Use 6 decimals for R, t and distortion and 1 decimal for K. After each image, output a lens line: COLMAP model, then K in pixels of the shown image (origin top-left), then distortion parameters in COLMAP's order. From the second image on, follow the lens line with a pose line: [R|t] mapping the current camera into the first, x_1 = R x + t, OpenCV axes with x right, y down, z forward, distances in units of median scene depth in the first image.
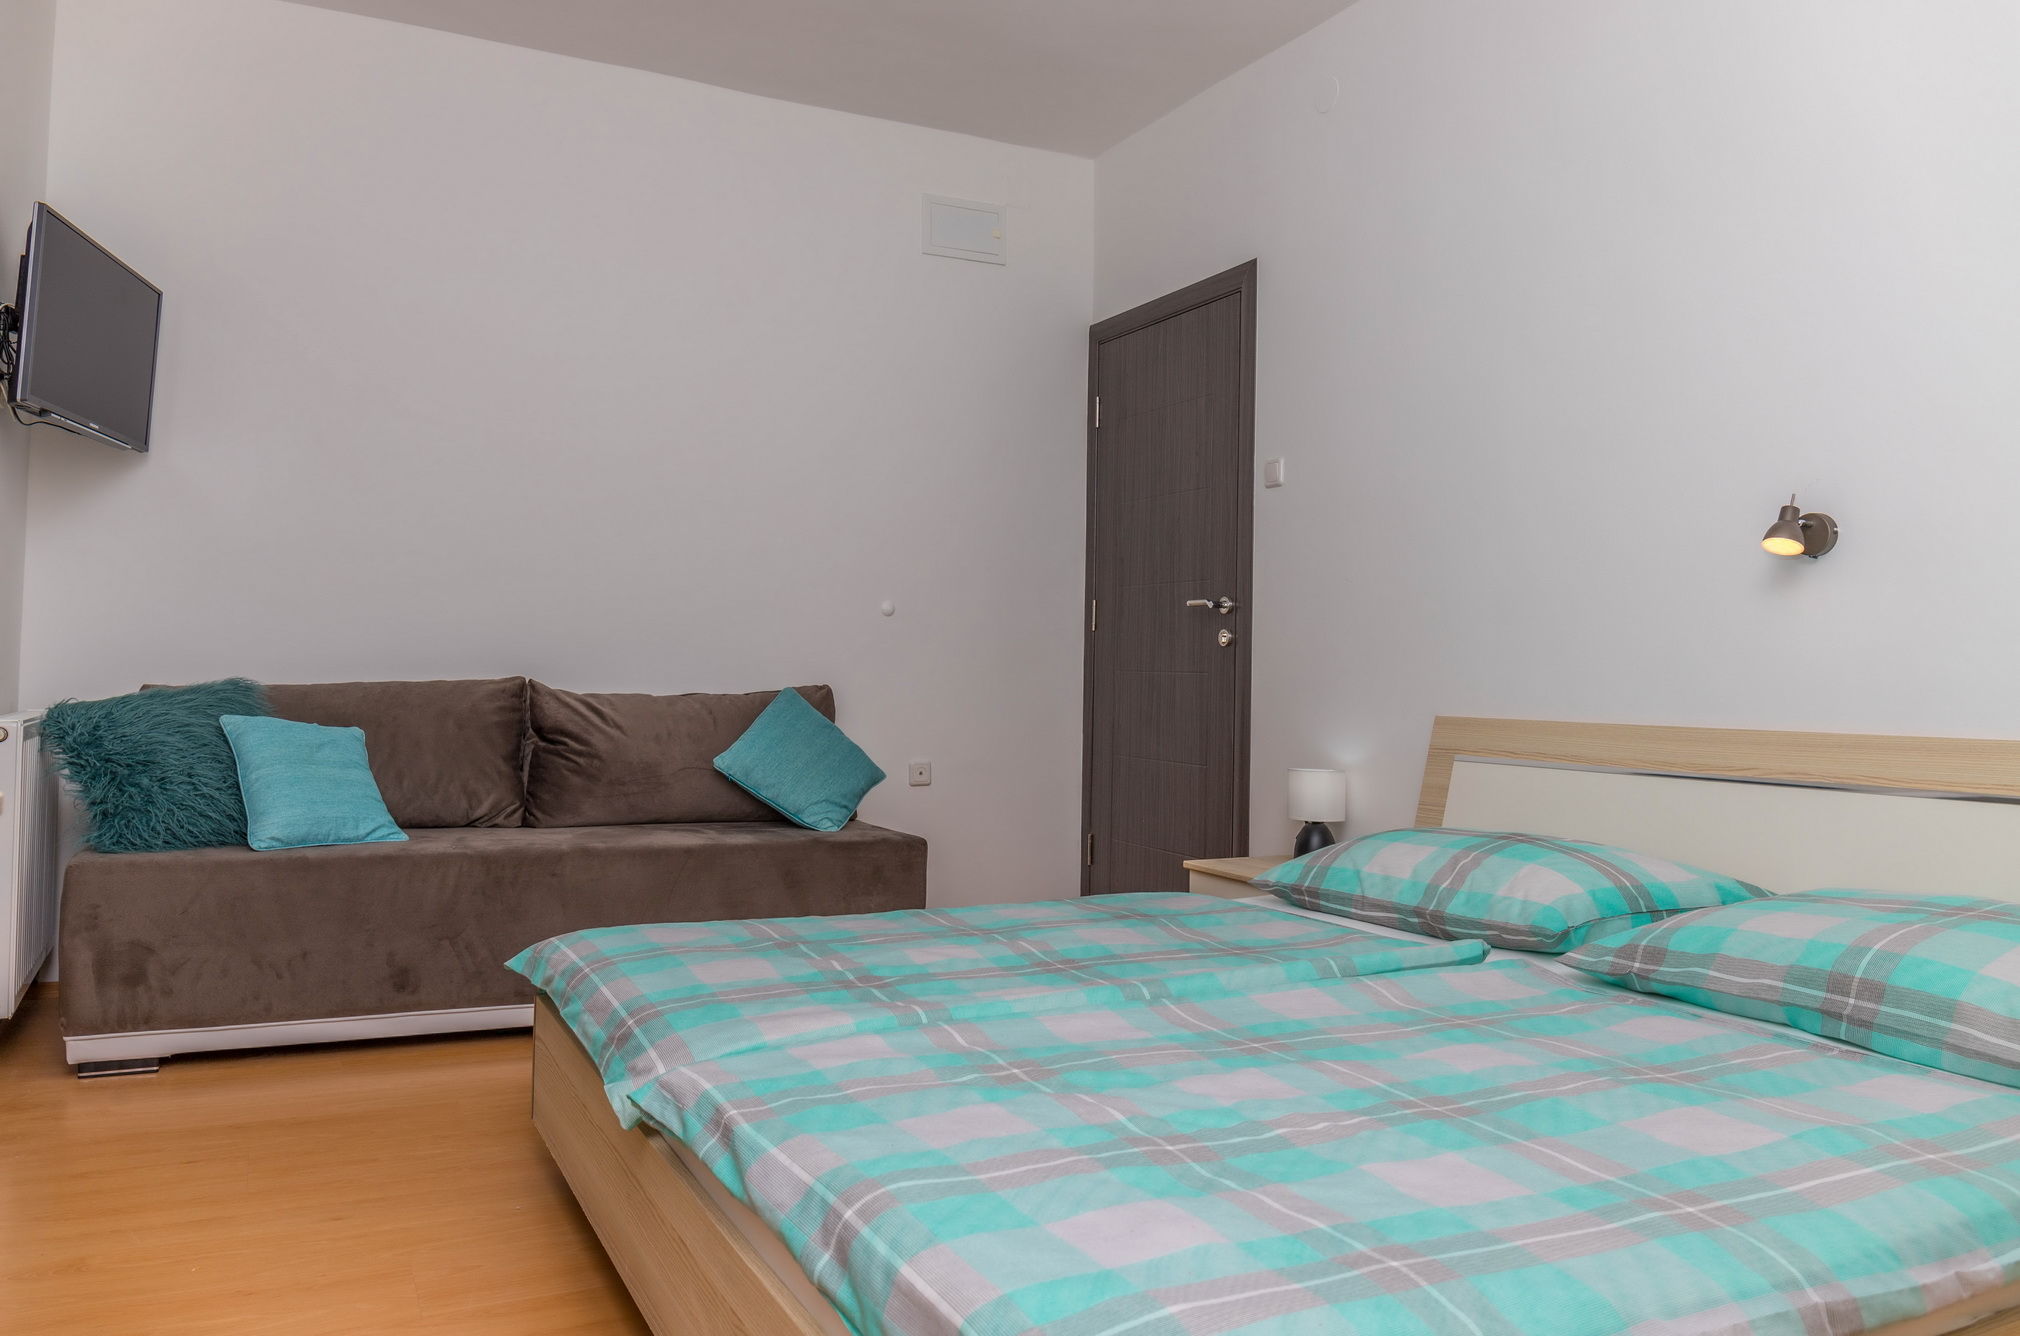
lens RADIAL K [[1368.1, 0, 914.2], [0, 1368.1, 667.9], [0, 0, 1]] dist [-0.003991, -0.002887]
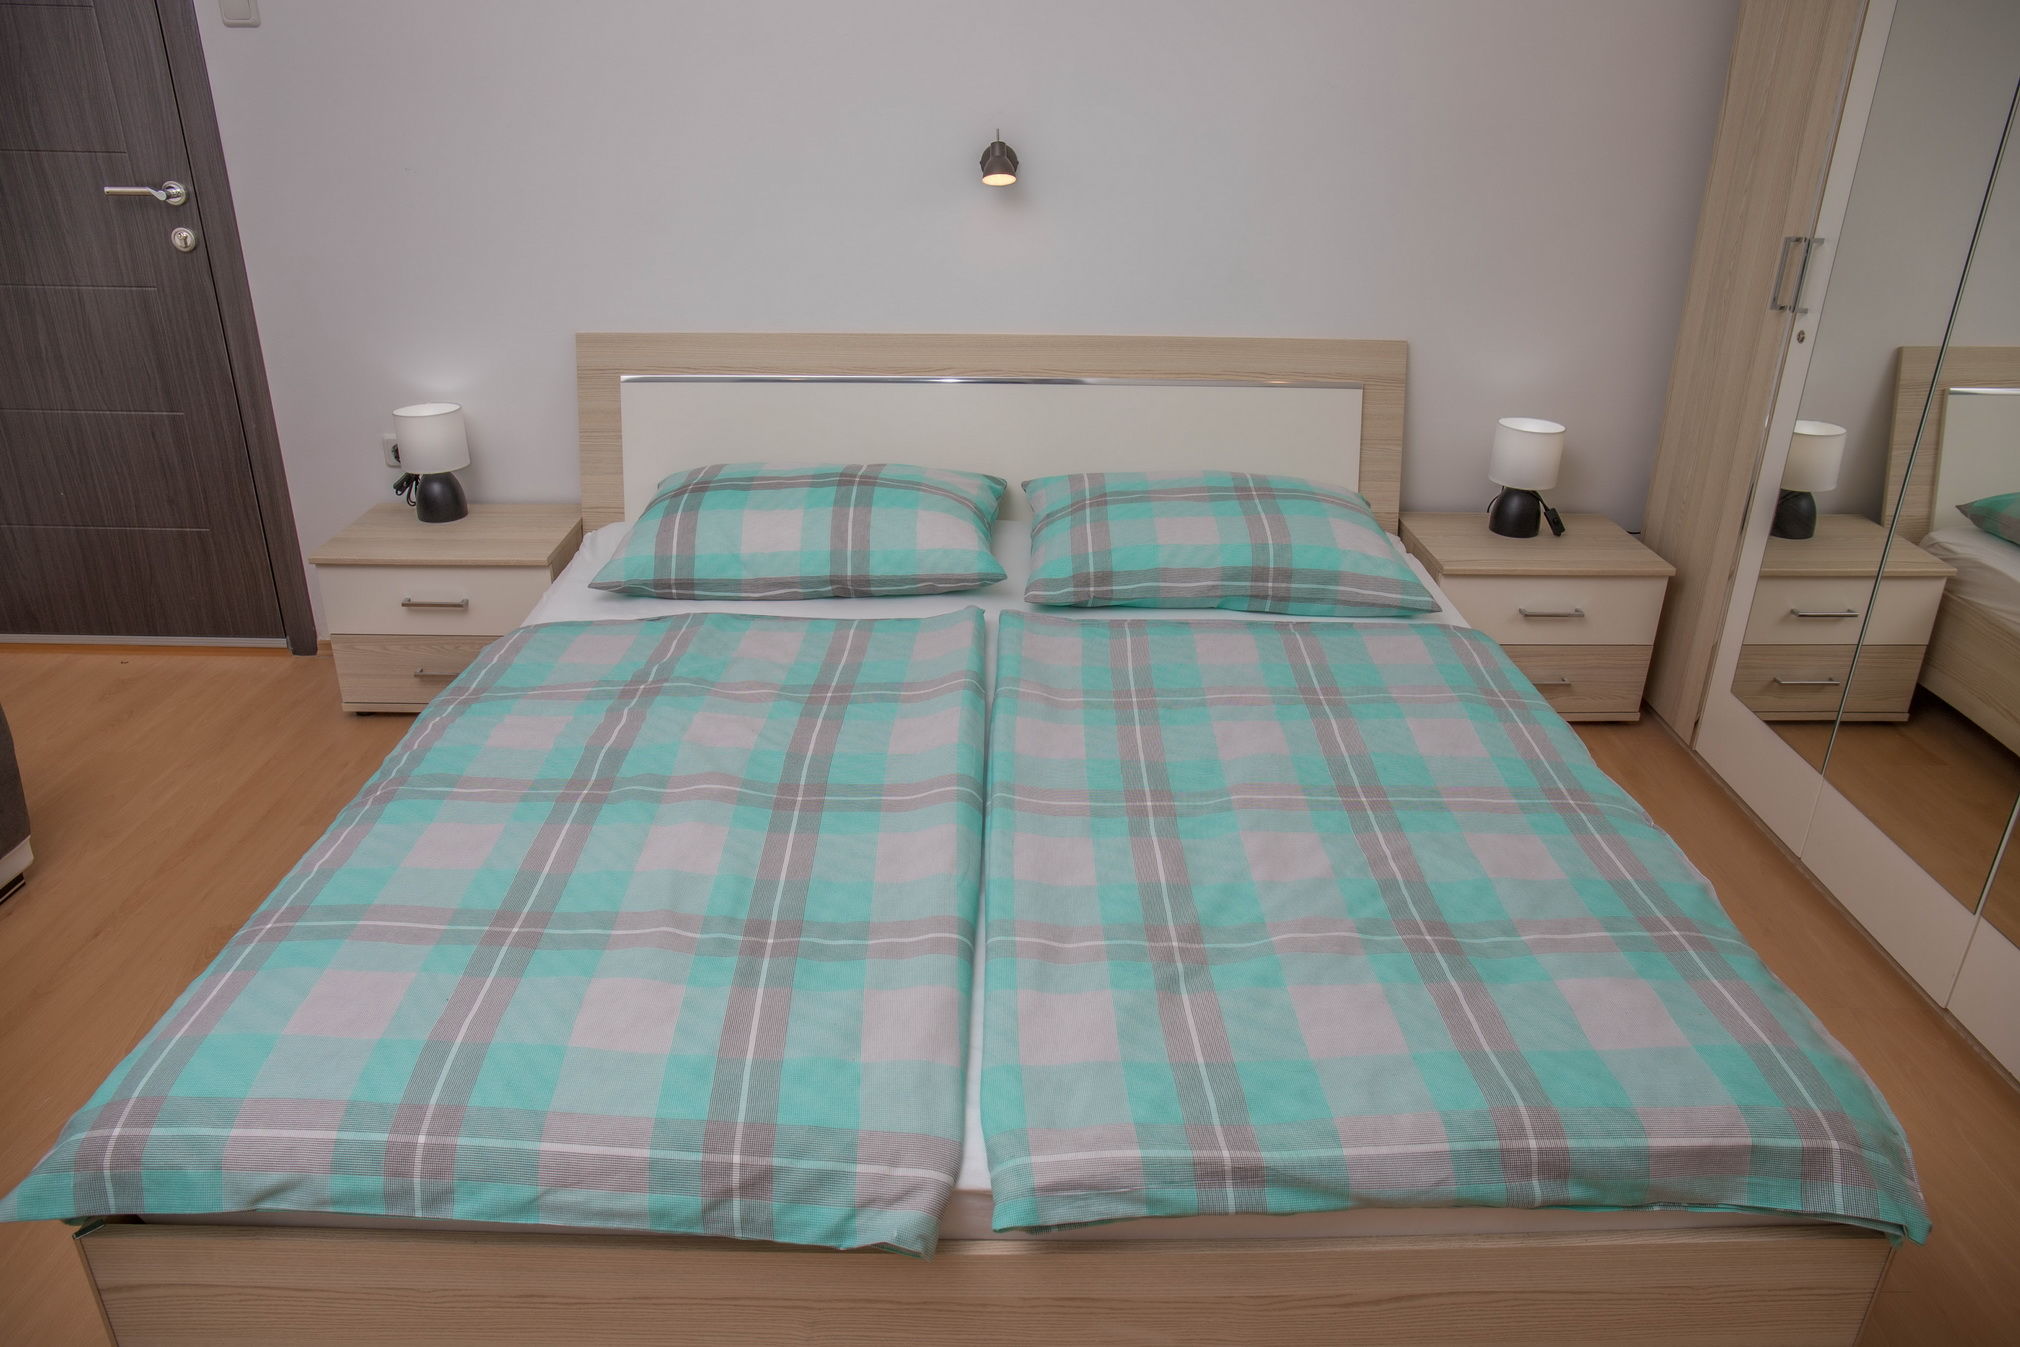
lens RADIAL K [[1437.5, 0, 972.4], [0, 1437.5, 619.7], [0, 0, 1]] dist [-0.095931, 0.000104]
pose [[0.406564, -0.335400, 0.849831, -0.501857], [-0.012696, 0.928014, 0.372330, -0.190754], [-0.913534, -0.162165, 0.373038, 0.514988]]
